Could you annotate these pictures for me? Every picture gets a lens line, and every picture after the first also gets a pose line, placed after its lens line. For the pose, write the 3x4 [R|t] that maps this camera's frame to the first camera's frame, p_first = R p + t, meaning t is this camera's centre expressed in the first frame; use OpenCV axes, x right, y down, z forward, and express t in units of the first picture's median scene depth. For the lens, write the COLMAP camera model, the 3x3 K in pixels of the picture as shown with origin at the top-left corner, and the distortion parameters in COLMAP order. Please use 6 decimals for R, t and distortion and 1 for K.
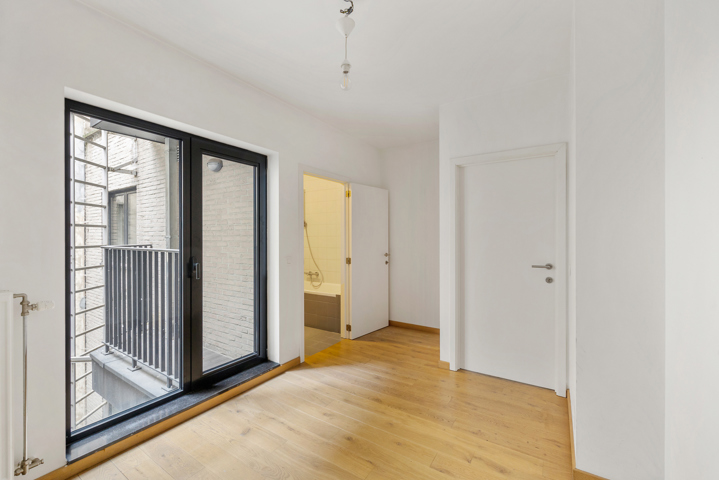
lens RADIAL K [[299.1, 0, 359.8], [0, 299.1, 237.3], [0, 0, 1]] dist [0.000979, 0.000079]
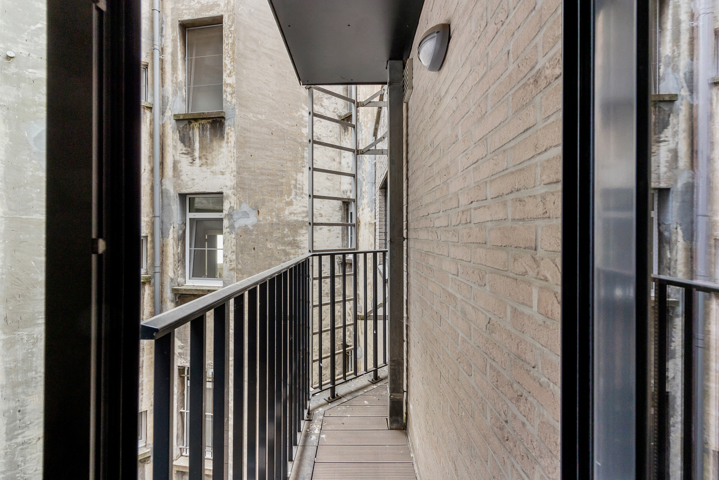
lens RADIAL K [[299.1, 0, 359.8], [0, 299.1, 237.3], [0, 0, 1]] dist [0.000979, 0.000079]
pose [[0.548493, 0.008770, -0.836109, -0.216931], [-0.008552, 0.999952, 0.004878, -0.011317], [0.836111, 0.004475, 0.548542, 0.679834]]
